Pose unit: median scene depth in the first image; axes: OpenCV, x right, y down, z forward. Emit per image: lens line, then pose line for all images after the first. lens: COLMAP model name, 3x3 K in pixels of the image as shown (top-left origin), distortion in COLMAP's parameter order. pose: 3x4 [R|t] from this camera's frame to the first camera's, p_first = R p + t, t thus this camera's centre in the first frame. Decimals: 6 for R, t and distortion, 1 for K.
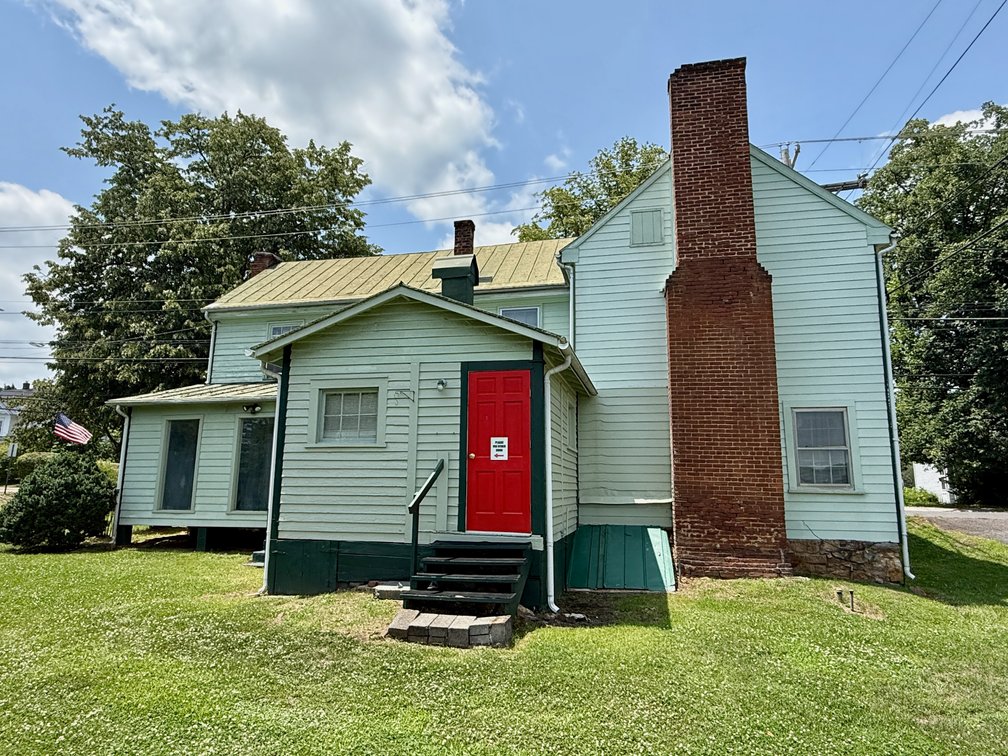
lens RADIAL K [[616.5, 0, 504.0], [0, 616.5, 378.0], [0, 0, 1]] dist [-0.000646, 0.000603]
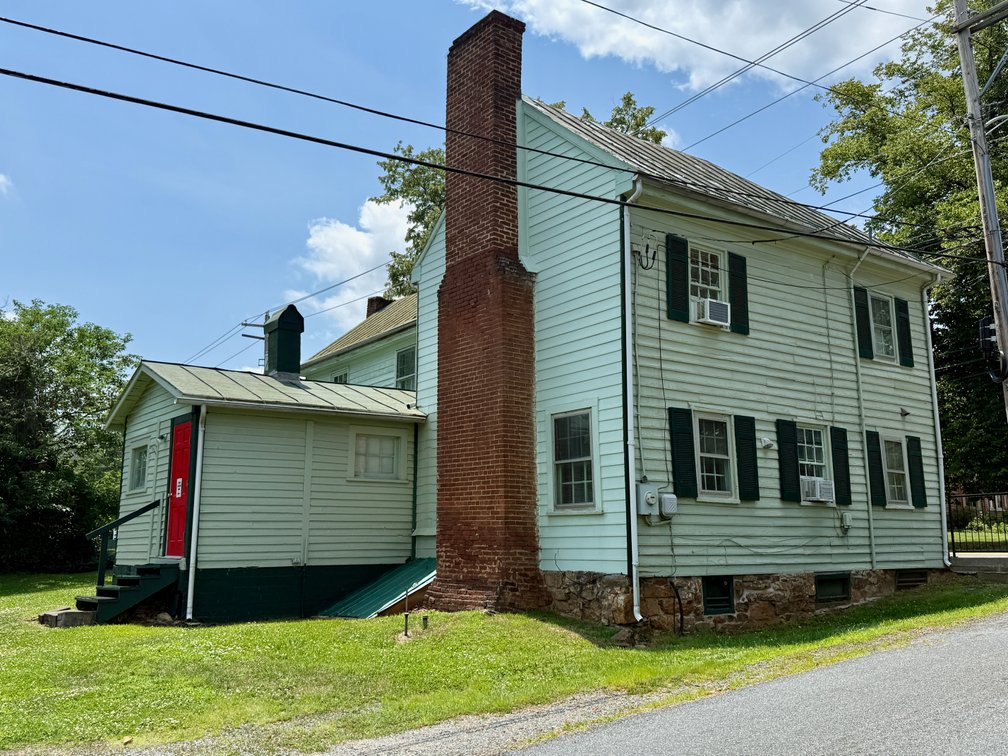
lens RADIAL K [[897.0, 0, 504.0], [0, 897.0, 378.0], [0, 0, 1]] dist [0.154677, -0.247463]
pose [[0.765453, -0.132804, -0.629639, 1.218471], [0.126088, 0.990458, -0.055622, 0.060056], [0.631018, -0.036814, 0.774894, 0.013386]]
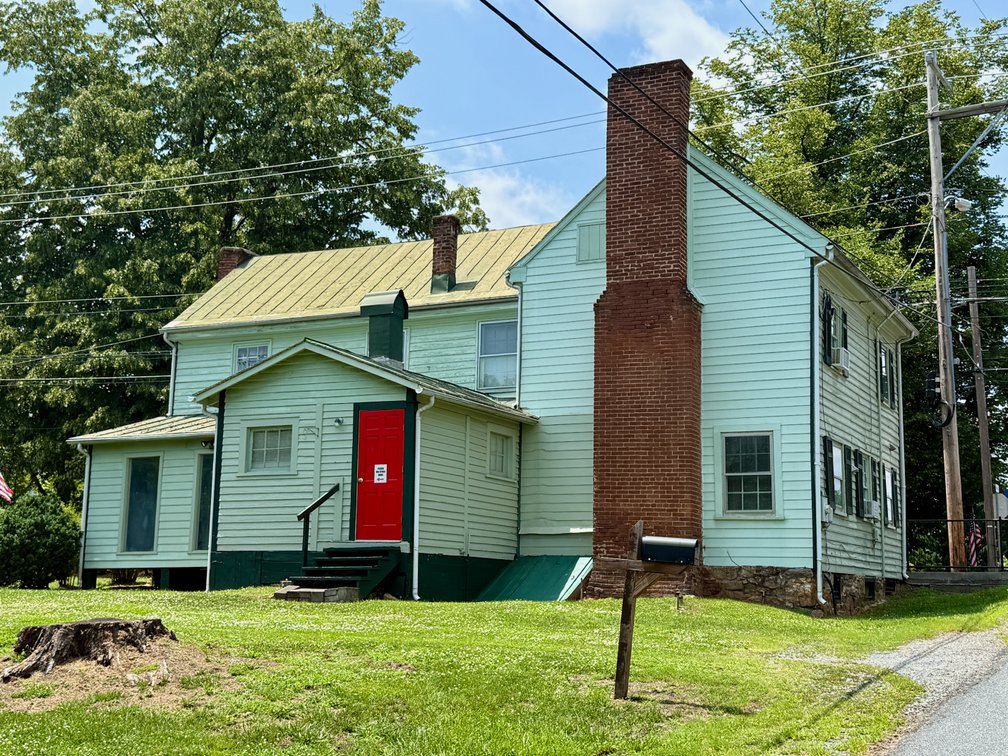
lens RADIAL K [[1349.6, 0, 506.4], [0, 1349.6, 381.7], [0, 0, 1]] dist [0.144212, 0.001830]
pose [[0.974843, -0.029915, -0.220878, 0.621873], [0.032766, 0.999420, 0.009254, -0.063501], [0.220473, -0.016259, 0.975258, -1.167990]]
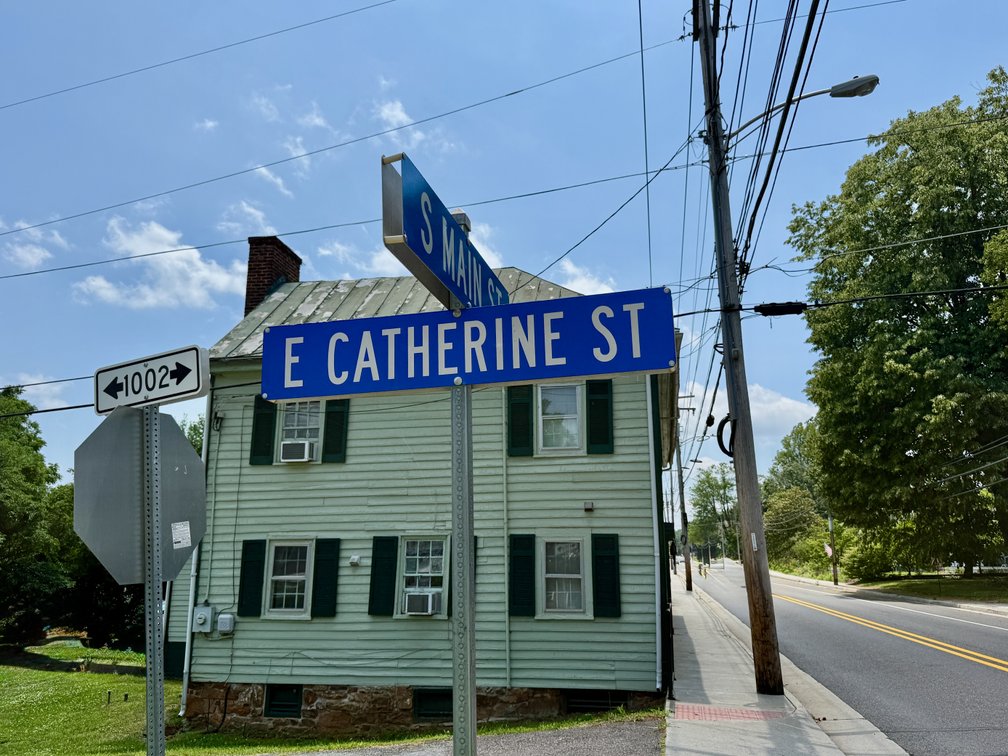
lens RADIAL K [[831.2, 0, 496.1], [0, 831.2, 373.4], [0, 0, 1]] dist [0.187139, -0.419568]
pose [[0.030278, -0.236391, -0.971186, 2.046391], [0.176725, 0.957590, -0.227572, 0.187091], [0.983794, -0.164743, 0.070770, 1.444088]]
